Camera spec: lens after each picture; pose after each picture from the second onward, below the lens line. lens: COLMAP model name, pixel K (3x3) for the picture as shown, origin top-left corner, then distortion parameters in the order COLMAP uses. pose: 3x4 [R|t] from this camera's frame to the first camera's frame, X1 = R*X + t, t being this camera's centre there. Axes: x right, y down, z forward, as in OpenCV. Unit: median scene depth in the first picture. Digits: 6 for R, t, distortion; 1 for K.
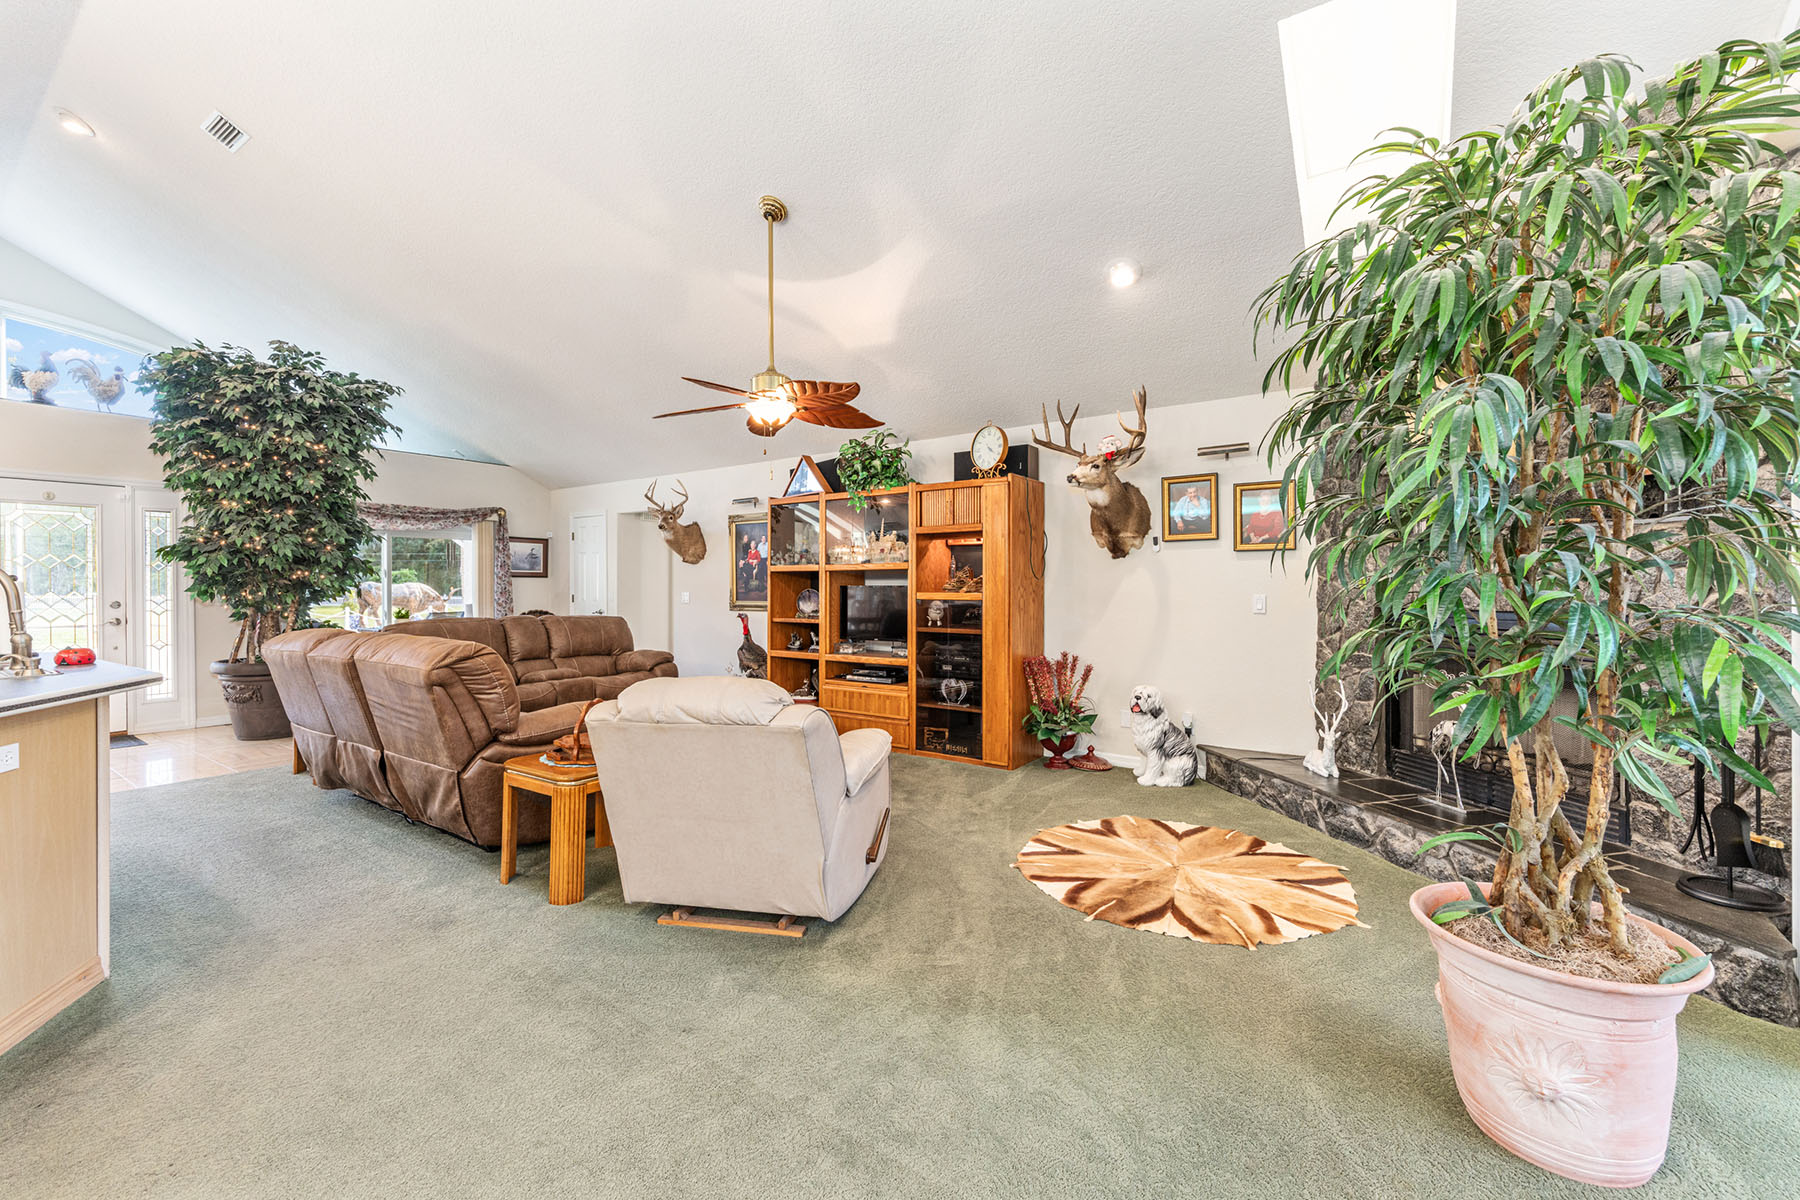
lens RADIAL K [[723.0, 0, 904.3], [0, 723.0, 590.1], [0, 0, 1]] dist [-0.002050, 0.001182]
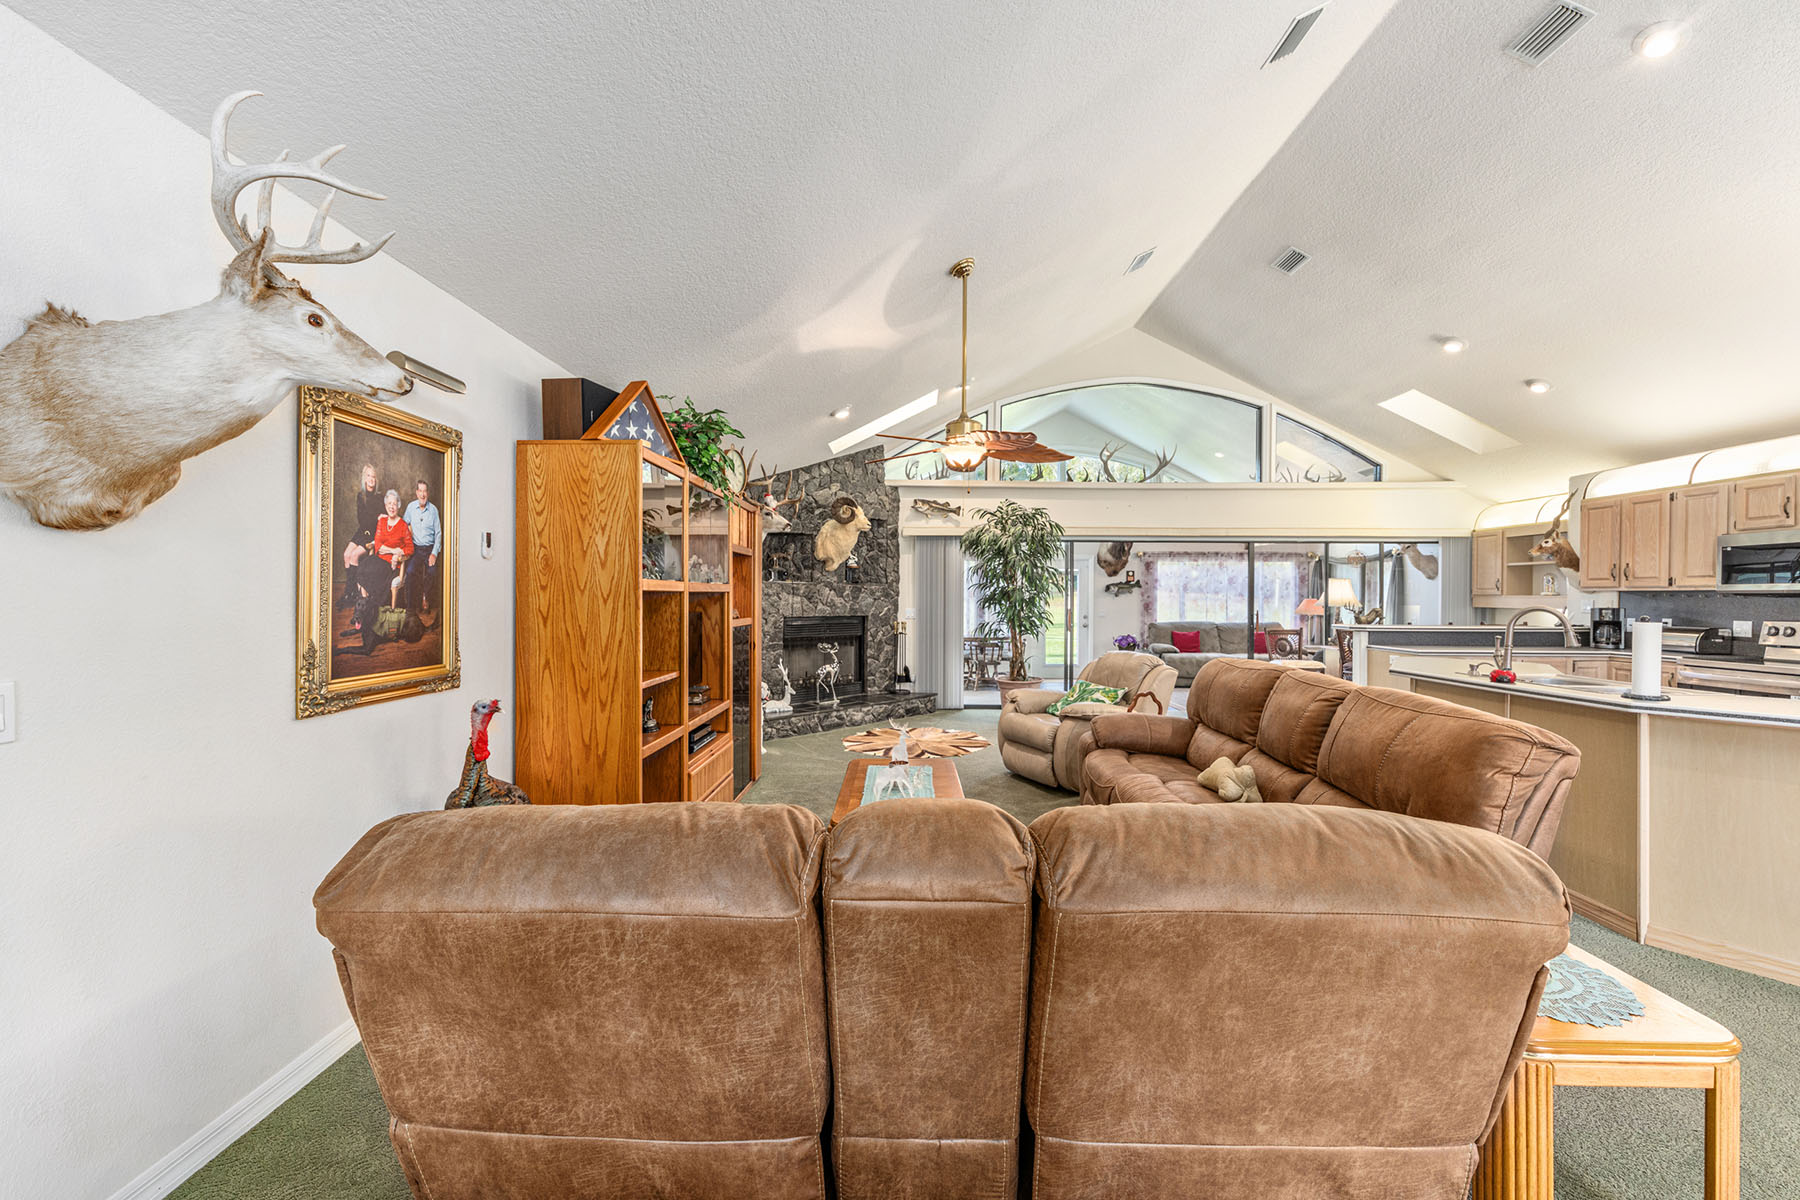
lens RADIAL K [[723.0, 0, 907.9], [0, 723.0, 597.7], [0, 0, 1]] dist [-0.002050, 0.001182]
pose [[-0.555761, -0.004793, 0.831328, -0.784734], [-0.001867, 0.999988, 0.004516, -0.026162], [-0.831340, 0.000958, -0.555764, 1.258258]]
